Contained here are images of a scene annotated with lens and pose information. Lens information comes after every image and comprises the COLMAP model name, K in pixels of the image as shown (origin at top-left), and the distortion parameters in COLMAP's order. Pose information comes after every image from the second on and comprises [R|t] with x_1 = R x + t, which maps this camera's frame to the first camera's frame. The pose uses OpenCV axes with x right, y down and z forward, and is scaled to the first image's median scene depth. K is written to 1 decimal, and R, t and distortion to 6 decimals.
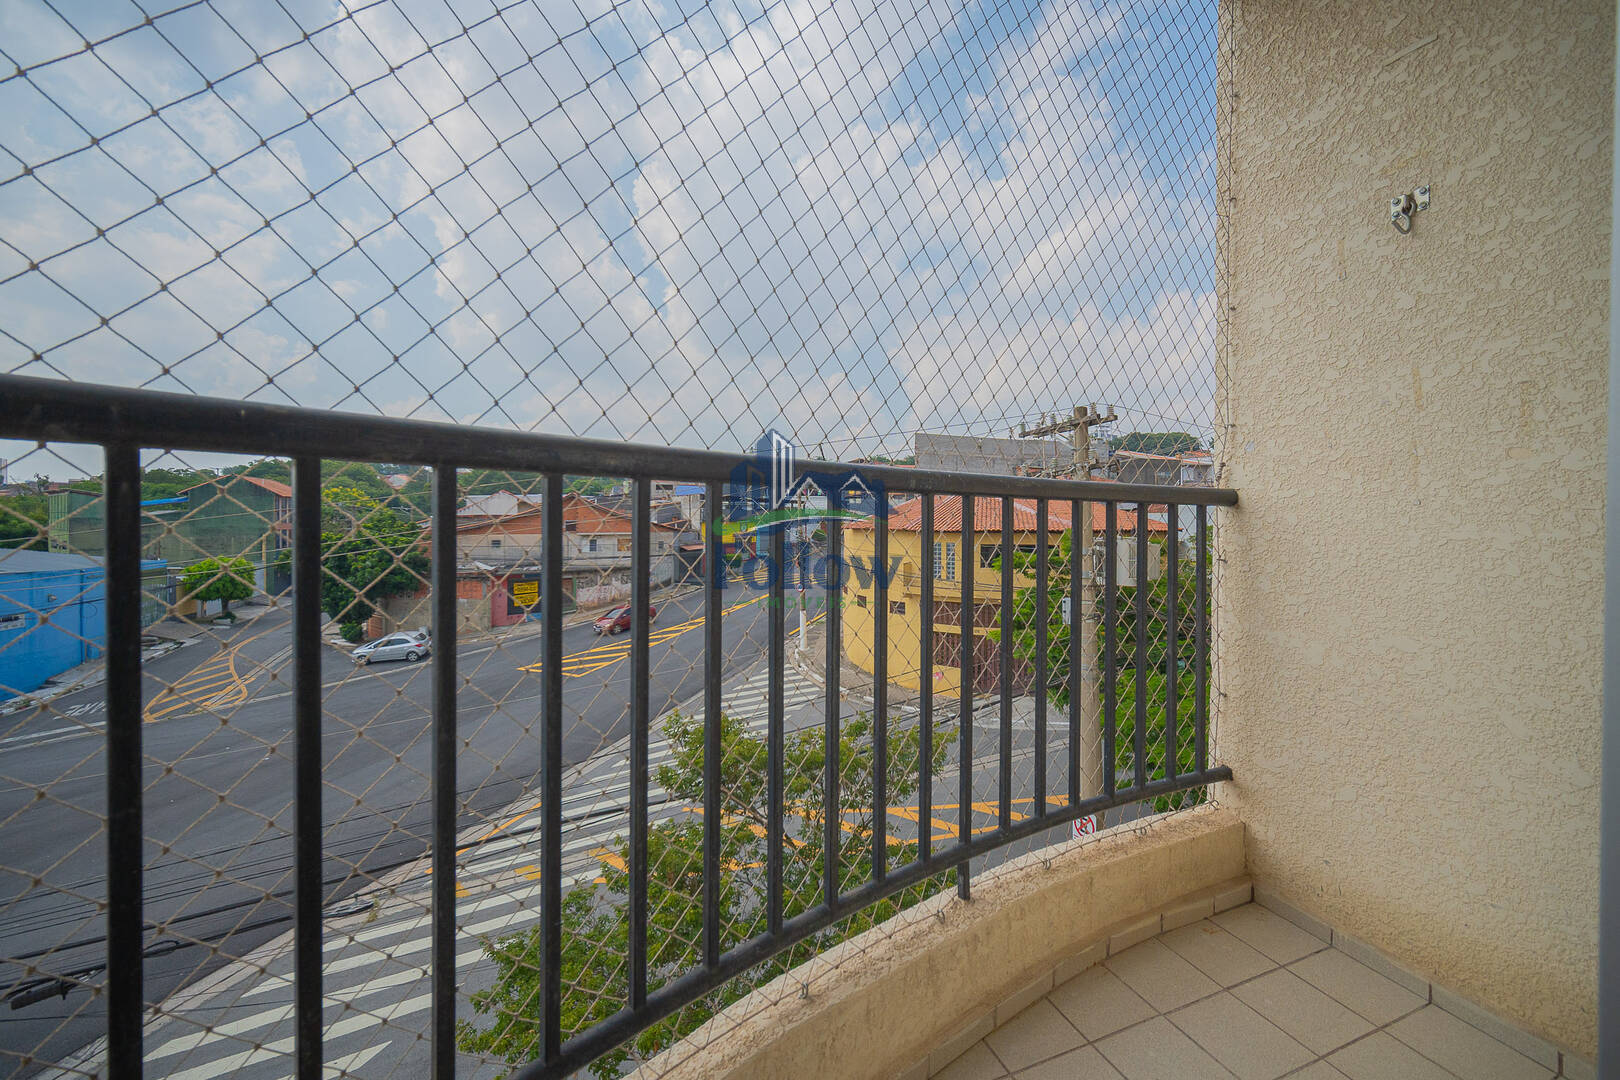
lens RADIAL K [[662.7, 0, 800.0], [0, 662.7, 527.8], [0, 0, 1]] dist [-0.000298, 0.002538]
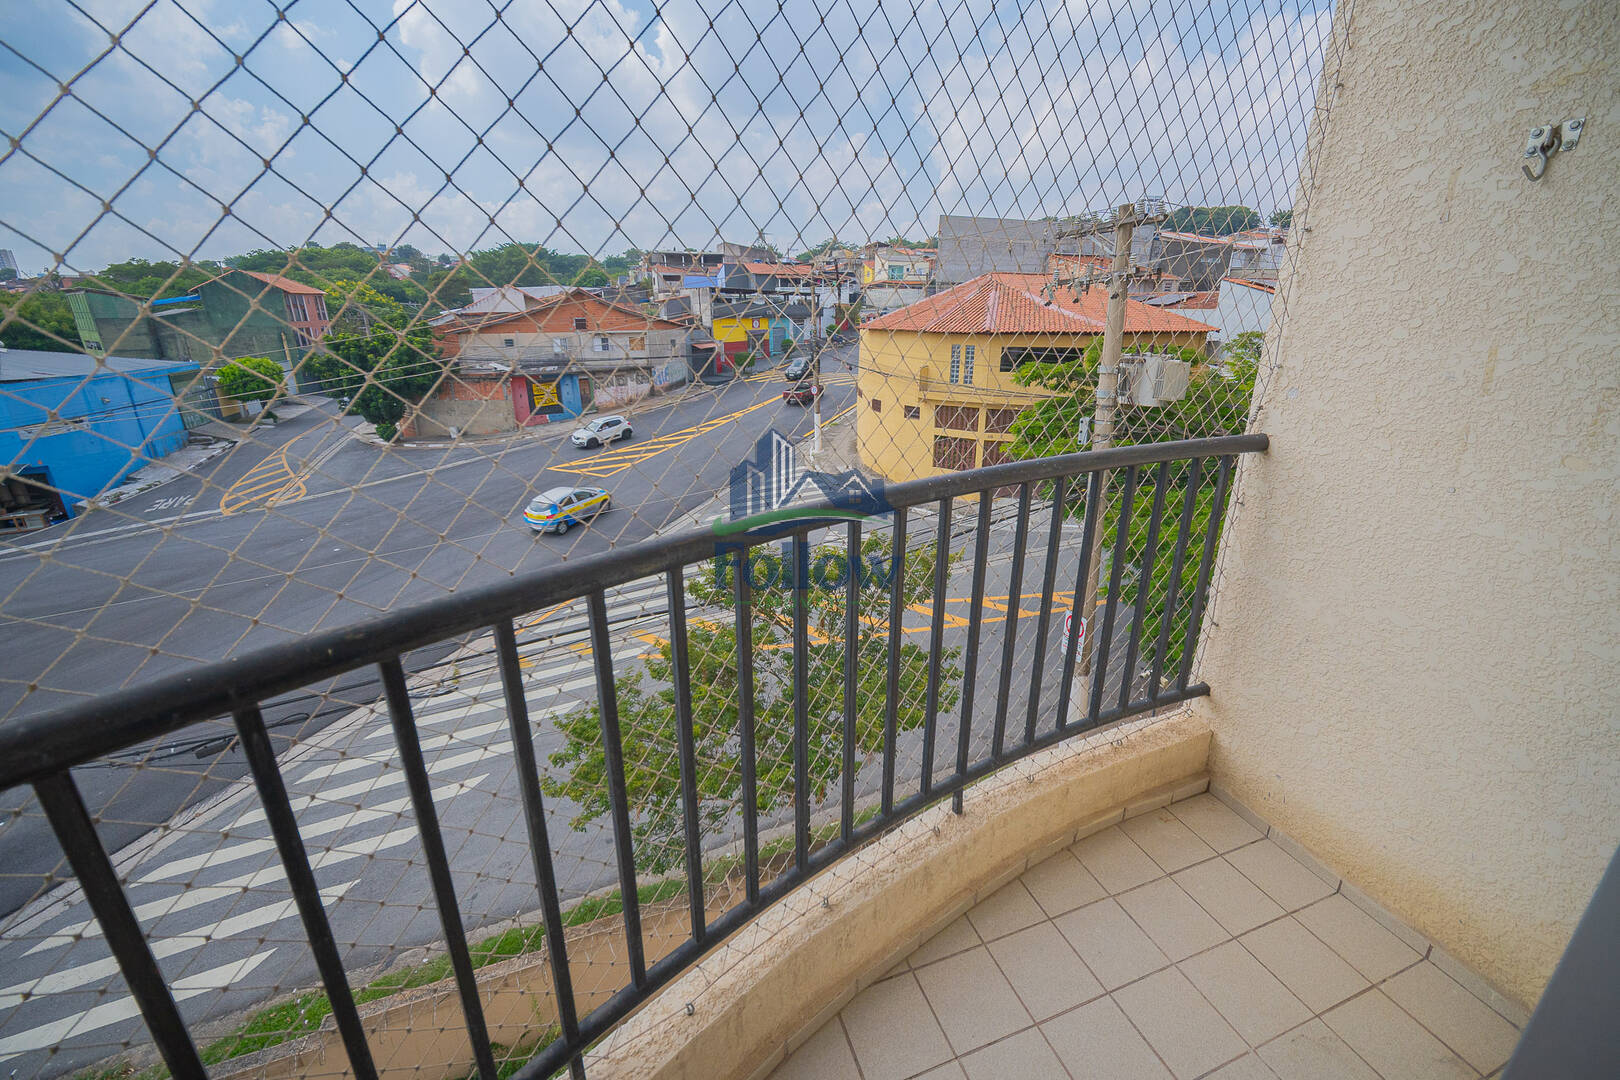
lens RADIAL K [[662.7, 0, 780.4], [0, 662.7, 484.6], [0, 0, 1]] dist [-0.000298, 0.002538]
pose [[0.998760, -0.004715, -0.049564, -0.009732], [0.020005, 0.949615, 0.312779, -0.347646], [0.045592, -0.313383, 0.948532, 0.026544]]
